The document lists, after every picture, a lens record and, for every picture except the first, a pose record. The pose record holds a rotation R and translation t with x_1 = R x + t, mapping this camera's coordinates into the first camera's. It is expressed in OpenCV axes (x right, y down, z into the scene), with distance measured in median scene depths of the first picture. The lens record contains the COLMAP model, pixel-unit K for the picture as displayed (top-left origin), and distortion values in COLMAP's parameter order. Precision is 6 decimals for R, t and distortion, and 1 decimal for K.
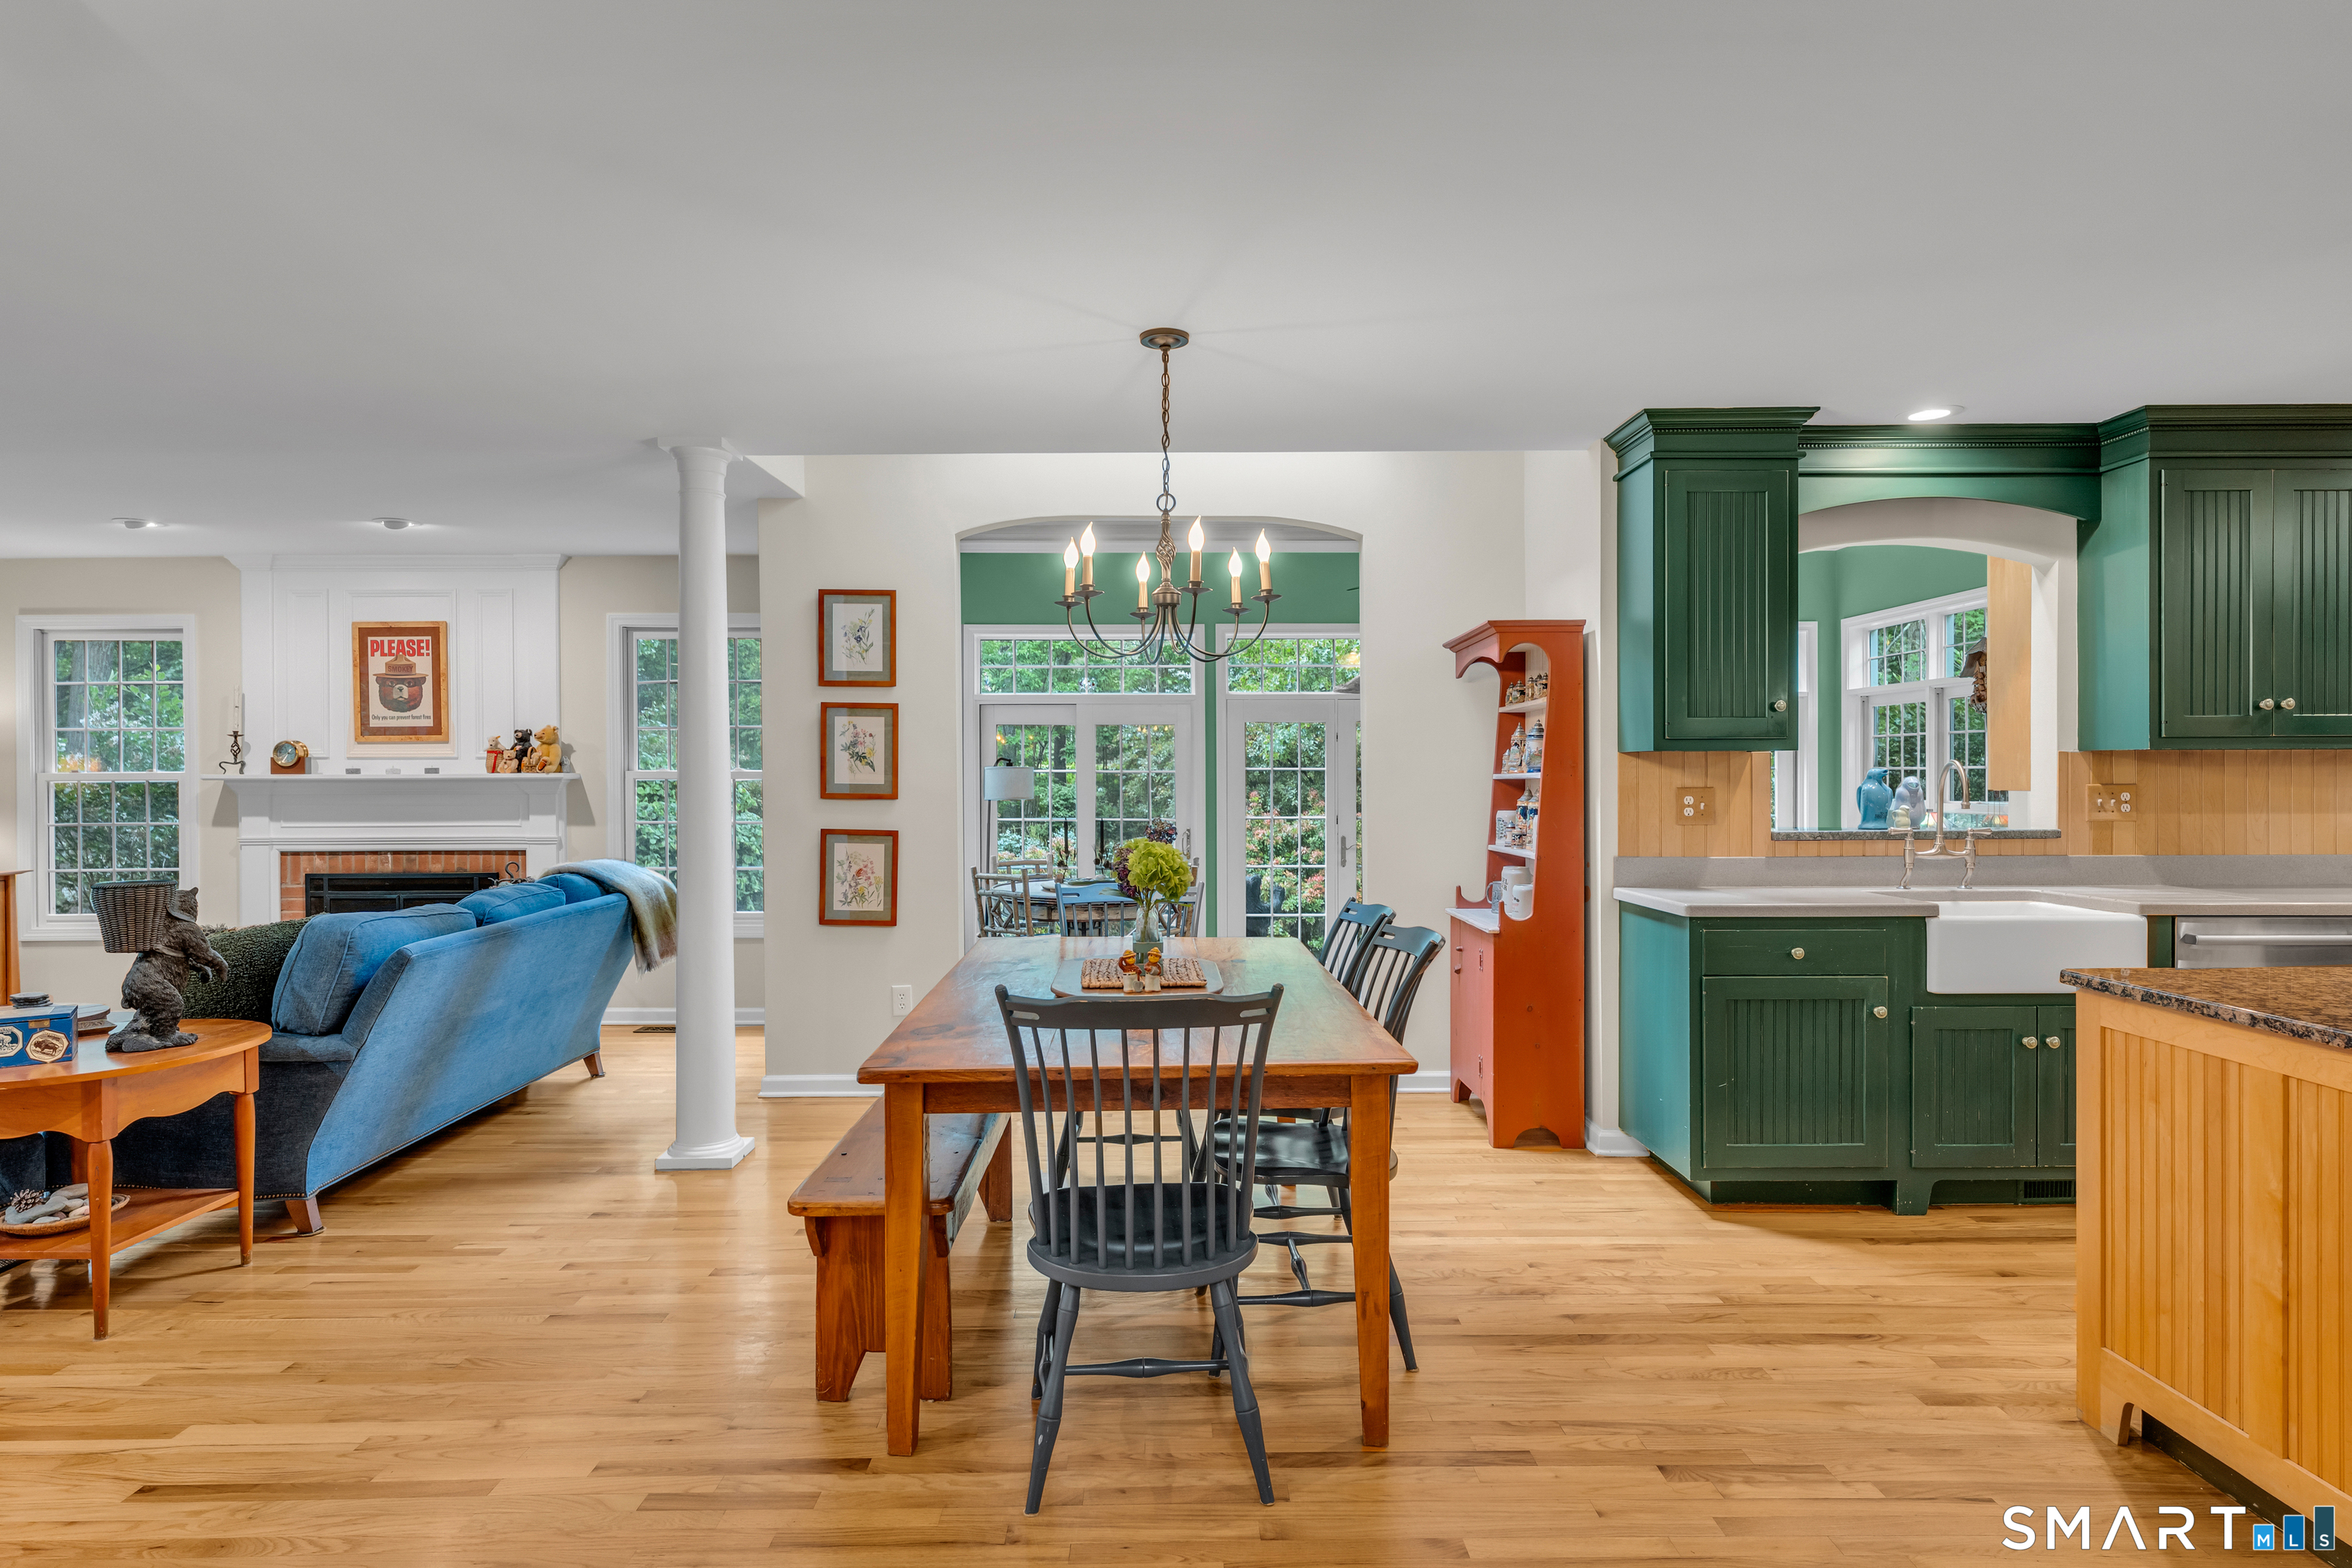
lens RADIAL K [[1307.0, 0, 1178.6], [0, 1307.0, 782.2], [0, 0, 1]] dist [-0.001973, -0.000408]
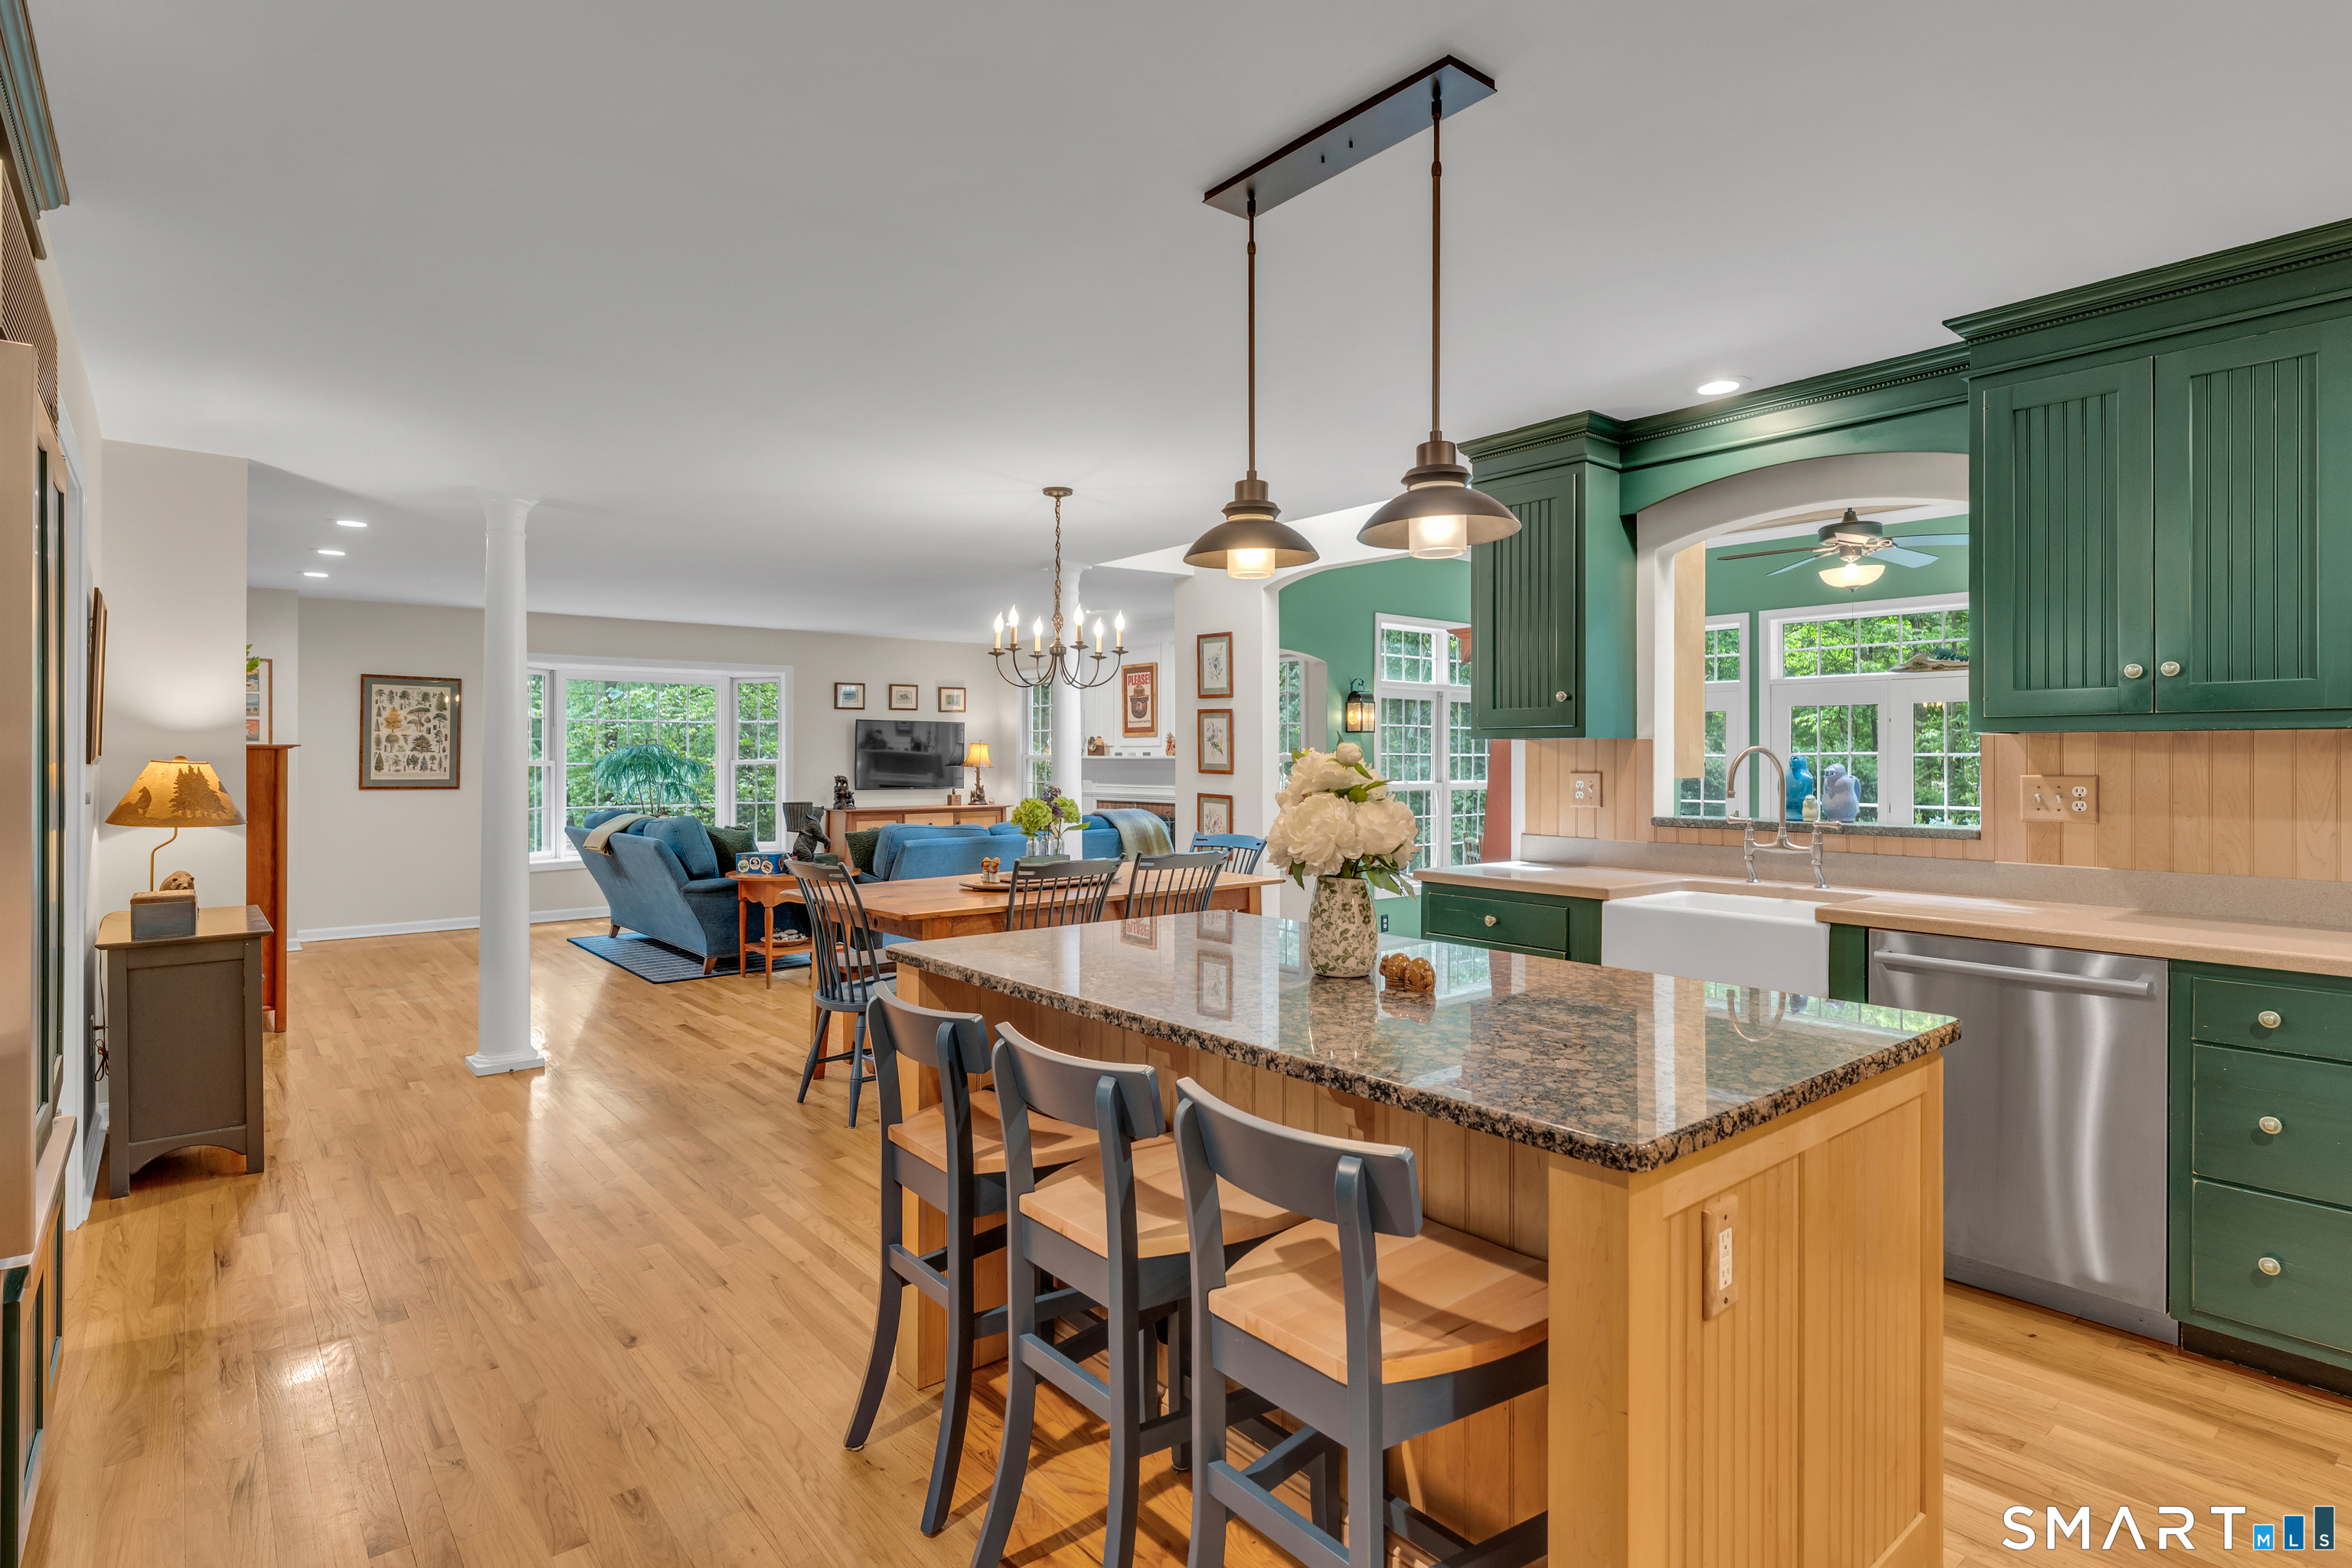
lens RADIAL K [[1198.4, 0, 1175.7], [0, 1198.4, 770.5], [0, 0, 1]] dist [-0.000518, -0.001378]
pose [[0.627366, 0.012304, -0.778627, 0.620010], [-0.007825, 0.999924, 0.009496, -0.002726], [0.778685, 0.000135, 0.627415, 0.085054]]
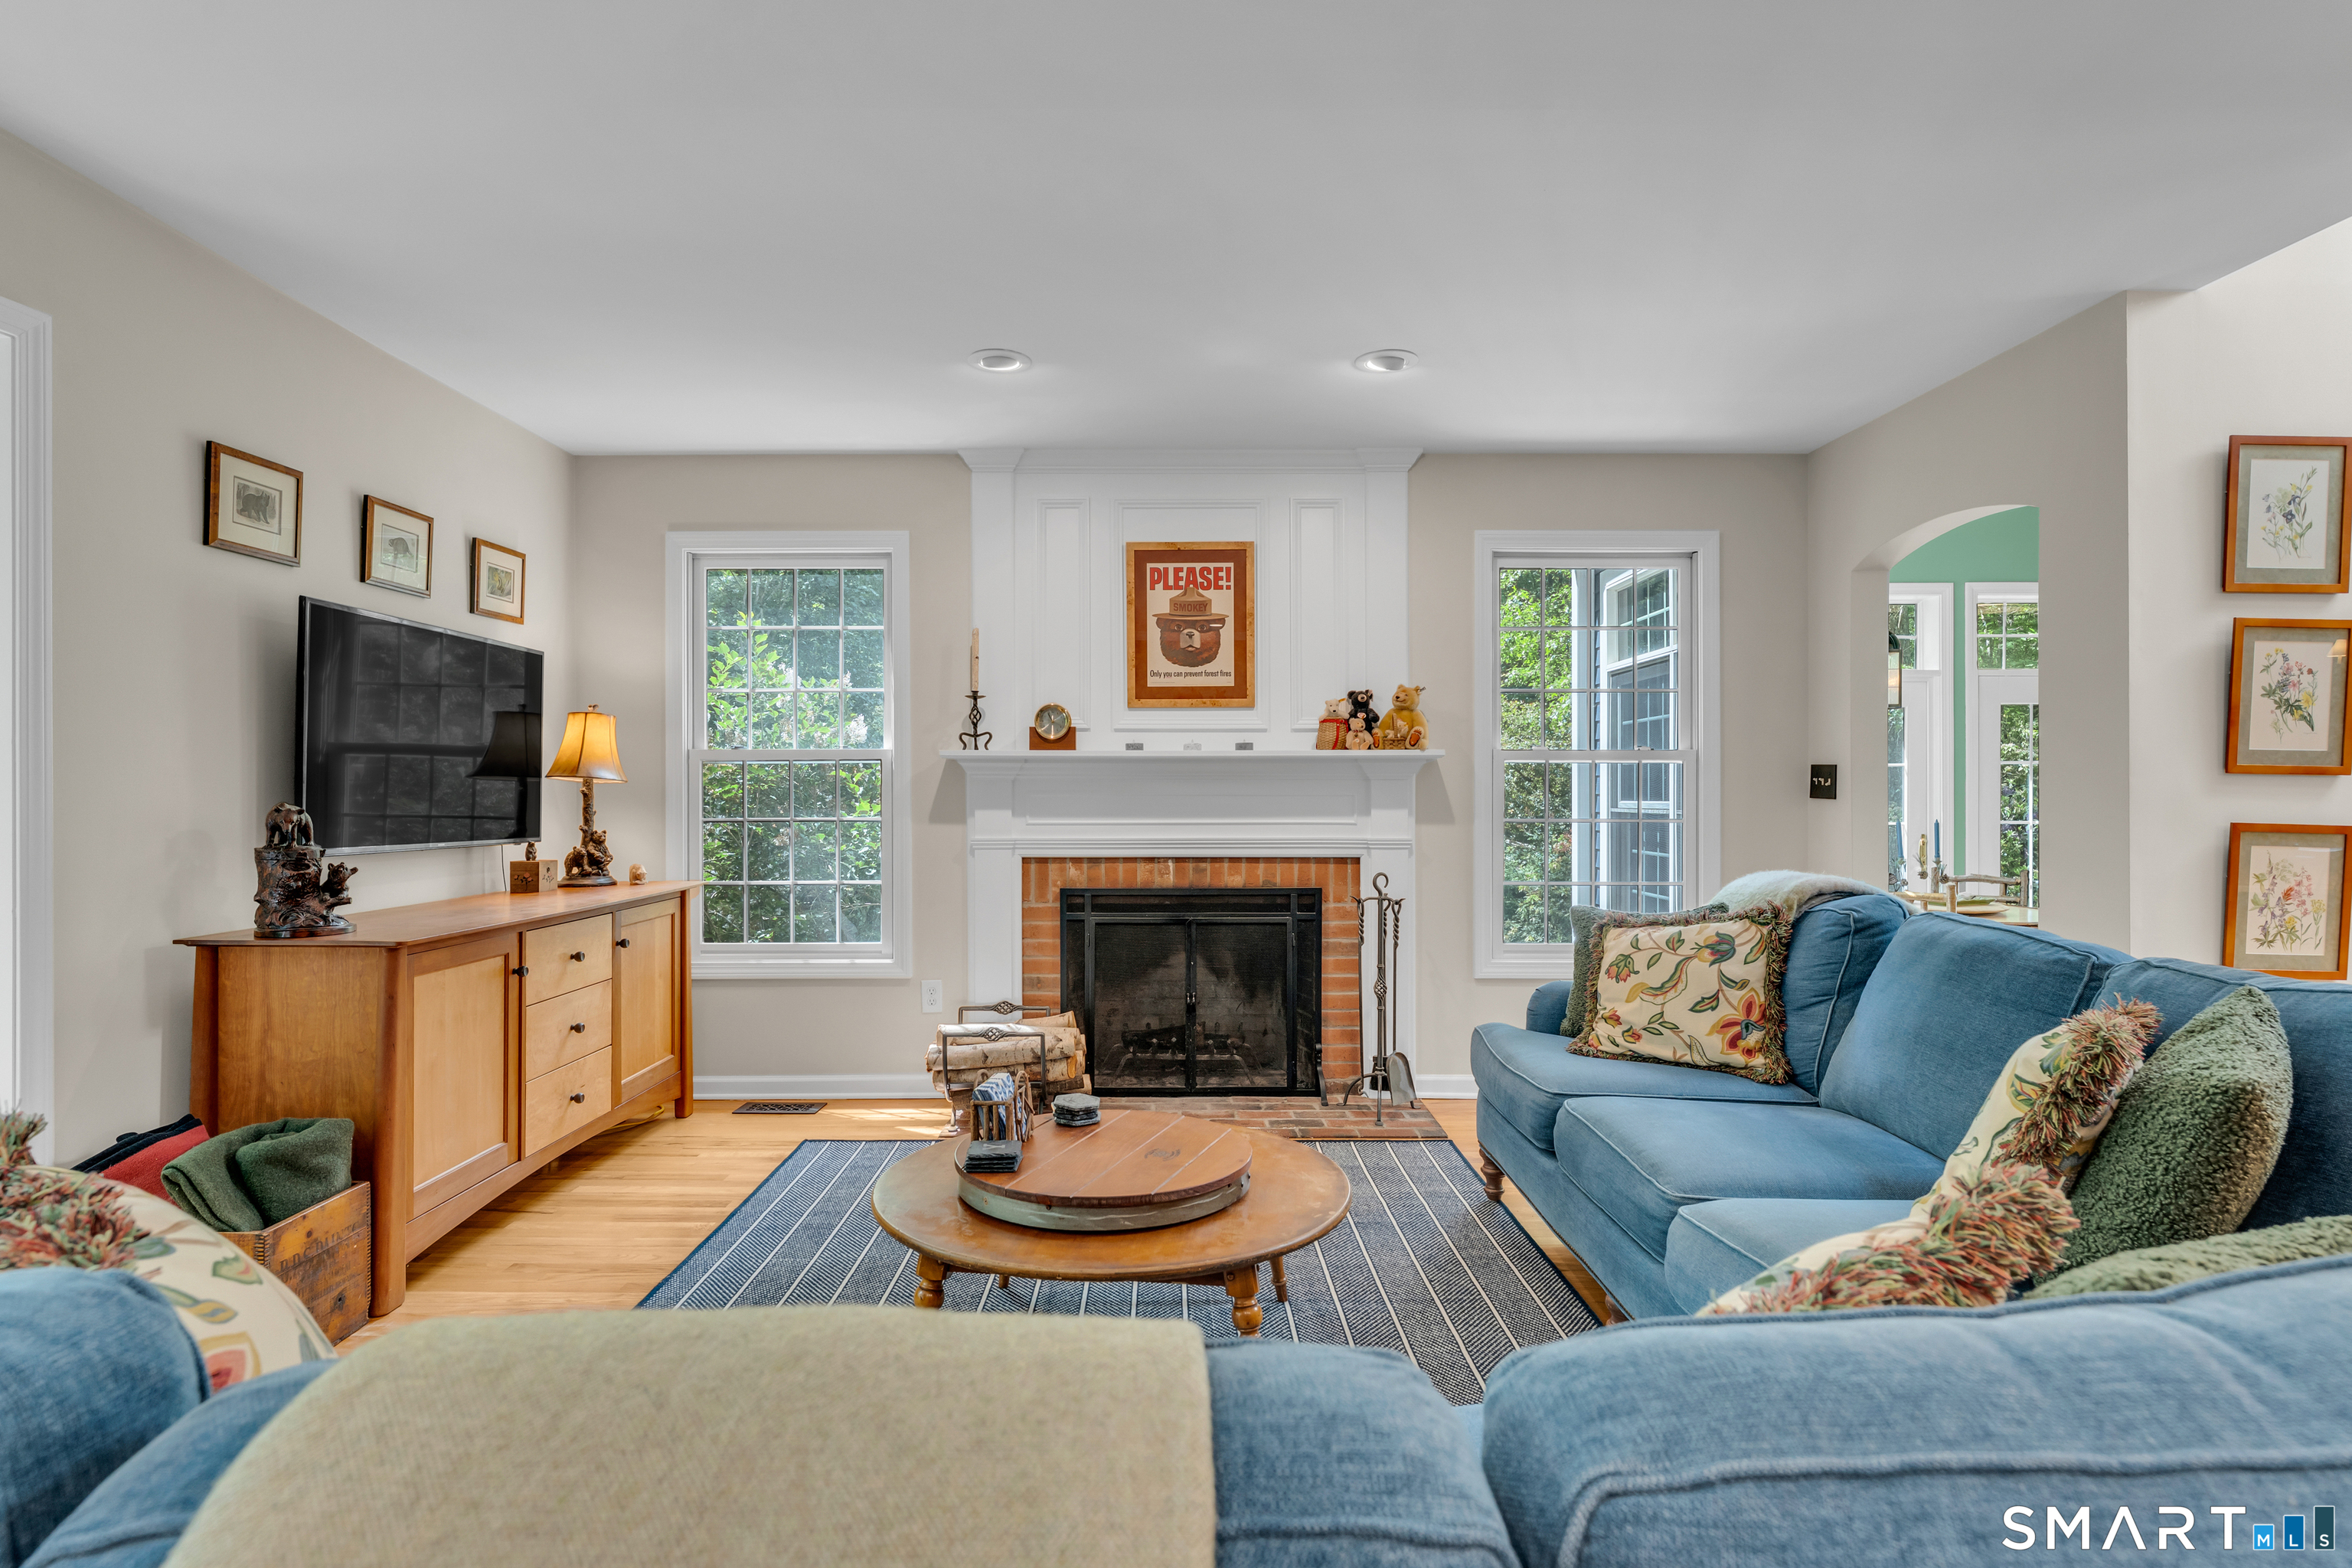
lens RADIAL K [[1198.4, 0, 1178.5], [0, 1198.4, 792.5], [0, 0, 1]] dist [-0.000518, -0.001378]
pose [[0.999922, 0.003339, -0.012029, -0.598736], [-0.003412, 0.999976, -0.006043, 0.020652], [0.012008, 0.006083, 0.999909, 0.335623]]
